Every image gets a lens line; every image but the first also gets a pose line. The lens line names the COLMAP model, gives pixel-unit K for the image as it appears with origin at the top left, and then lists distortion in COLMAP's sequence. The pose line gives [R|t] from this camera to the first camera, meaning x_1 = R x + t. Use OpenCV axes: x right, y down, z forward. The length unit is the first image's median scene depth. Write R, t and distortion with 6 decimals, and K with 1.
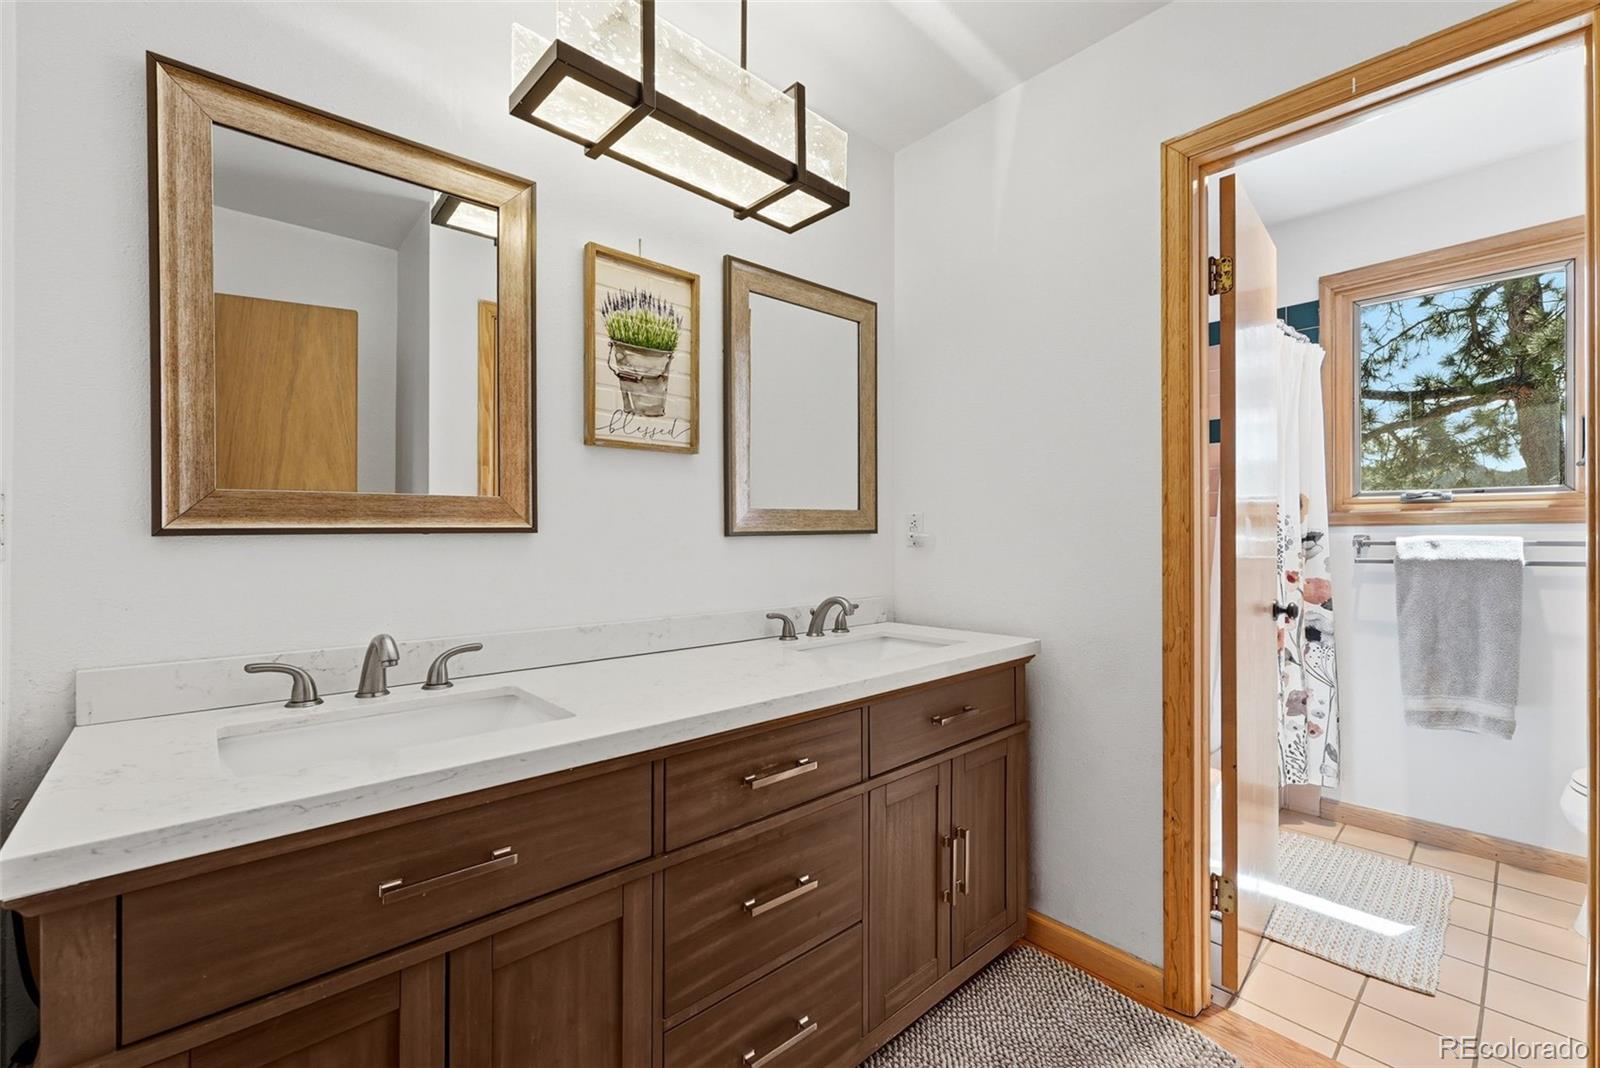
lens RADIAL K [[662.4, 0, 787.4], [0, 662.4, 528.8], [0, 0, 1]] dist [-0.001290, 0.000806]
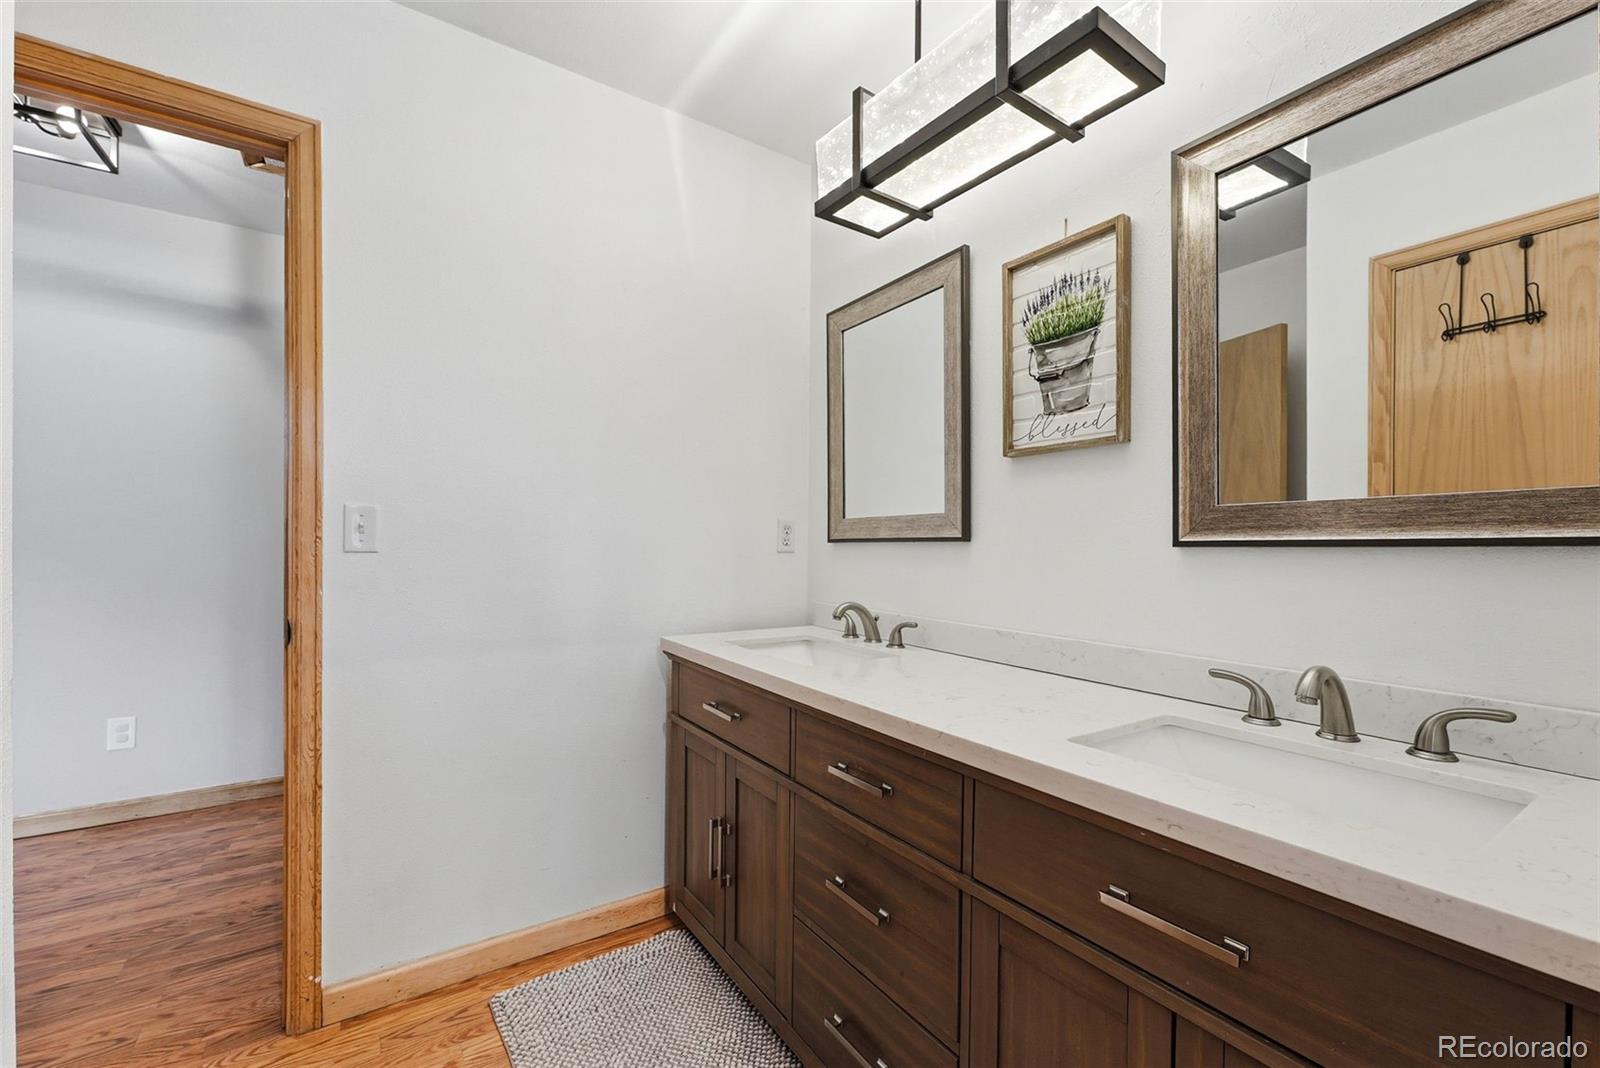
lens RADIAL K [[662.4, 0, 802.0], [0, 662.4, 542.4], [0, 0, 1]] dist [-0.001290, 0.000806]
pose [[-0.131840, -0.001149, -0.991270, 0.758265], [0.000480, 0.999999, -0.001223, 0.007806], [0.991271, -0.000637, -0.131839, 0.794615]]
